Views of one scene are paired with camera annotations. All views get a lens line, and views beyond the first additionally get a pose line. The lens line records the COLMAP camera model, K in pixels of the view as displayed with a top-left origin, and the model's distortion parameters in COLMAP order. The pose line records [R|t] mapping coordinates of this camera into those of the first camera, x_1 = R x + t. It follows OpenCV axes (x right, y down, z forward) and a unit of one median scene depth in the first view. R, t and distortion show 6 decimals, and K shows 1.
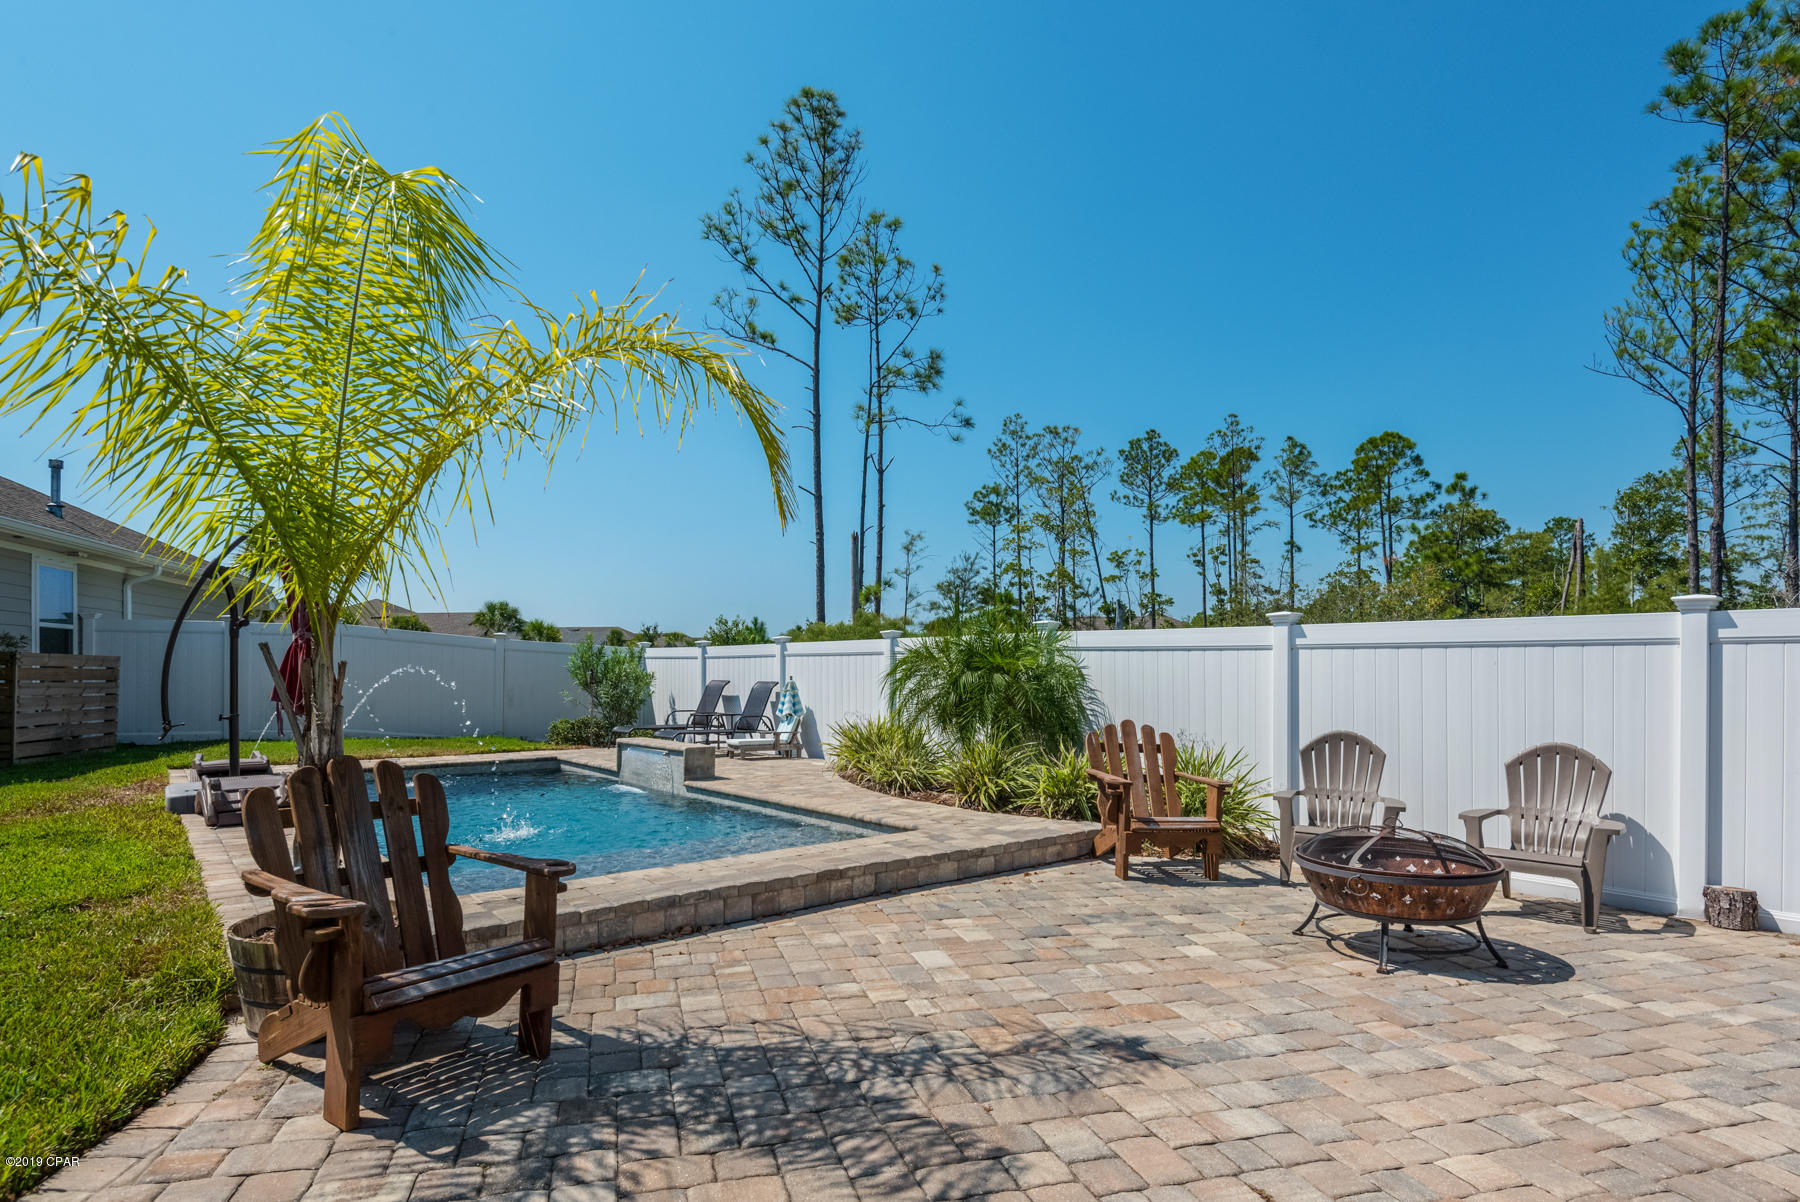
lens RADIAL K [[915.2, 0, 881.9], [0, 915.2, 688.5], [0, 0, 1]] dist [0.001746, -0.000714]
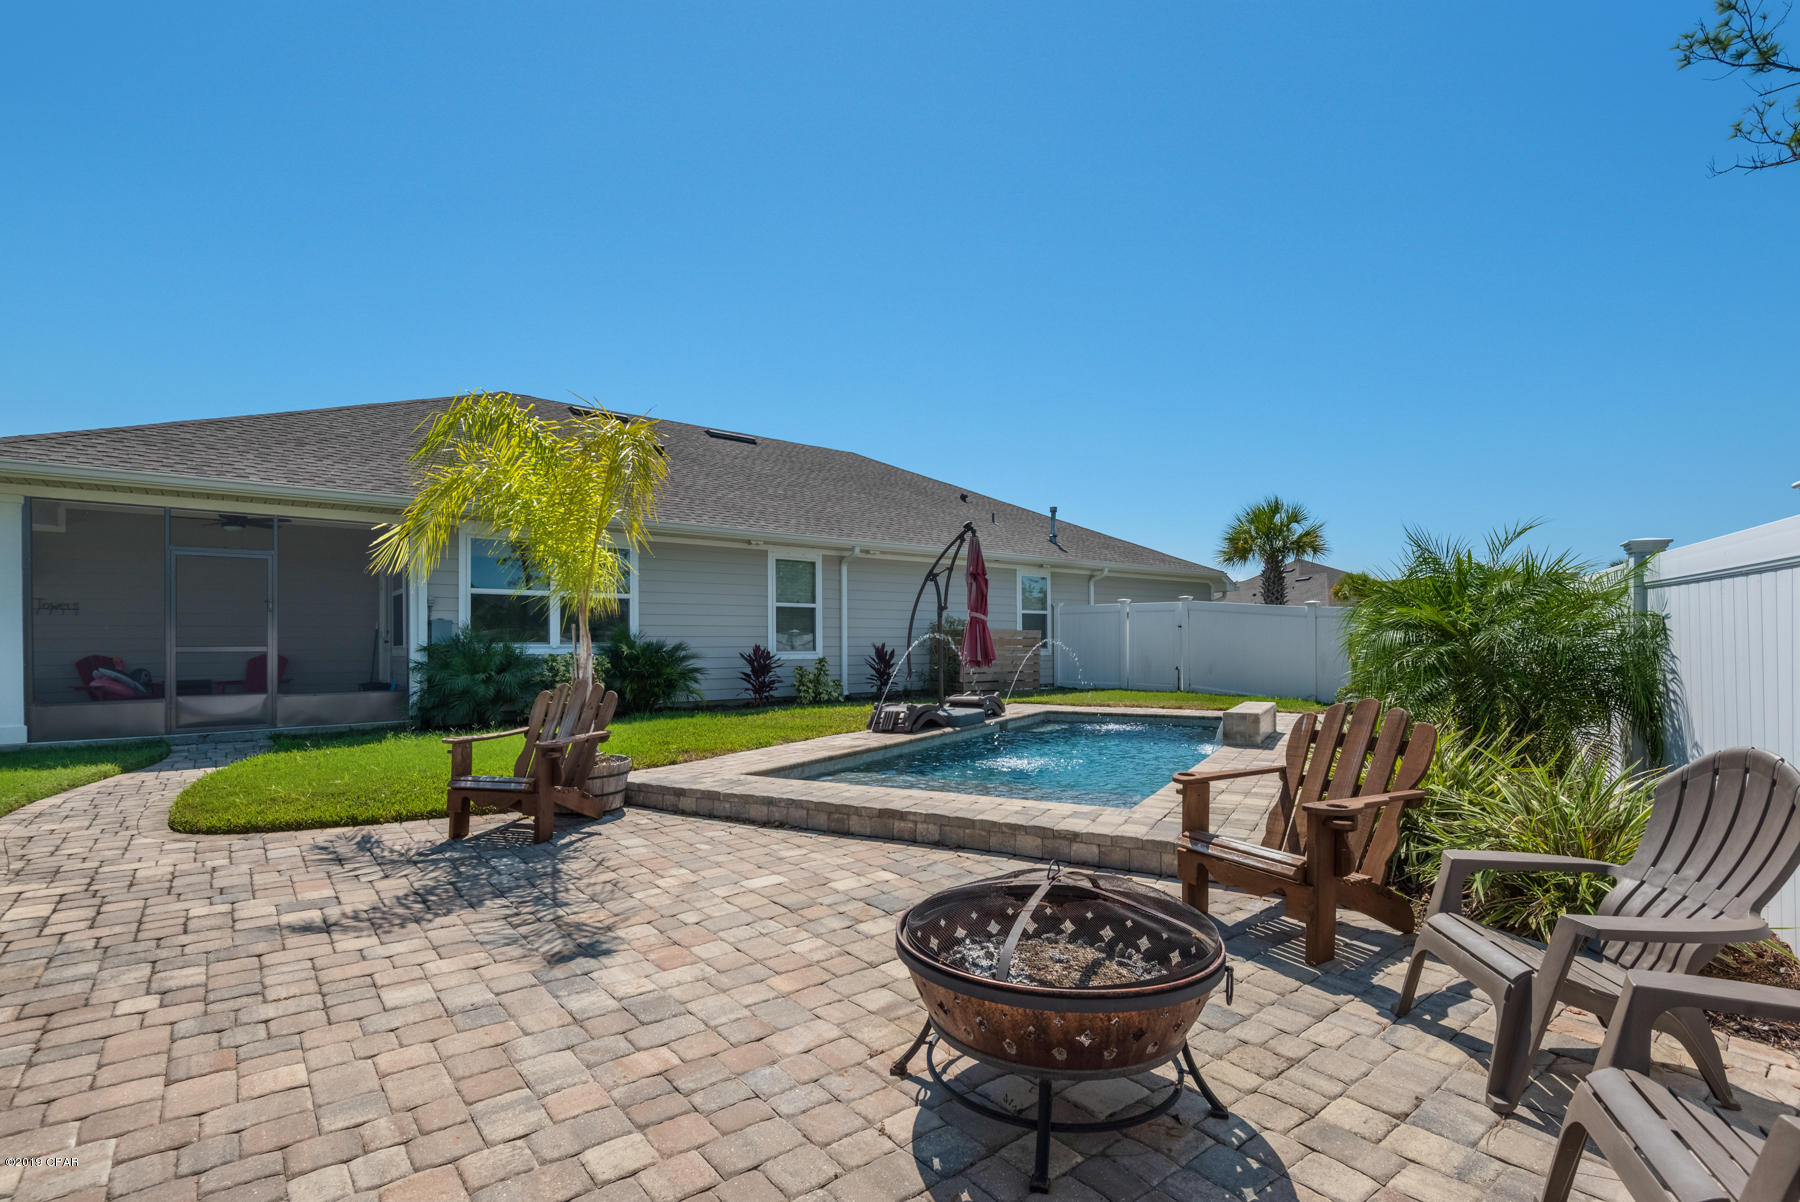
lens RADIAL K [[835.6, 0, 938.0], [0, 835.6, 651.2], [0, 0, 1]] dist [0.007391, -0.000503]
pose [[0.391119, 0.002195, -0.920338, 1.092148], [-0.004782, 0.999989, 0.000353, 0.001635], [0.920328, 0.004263, 0.391125, 0.766969]]
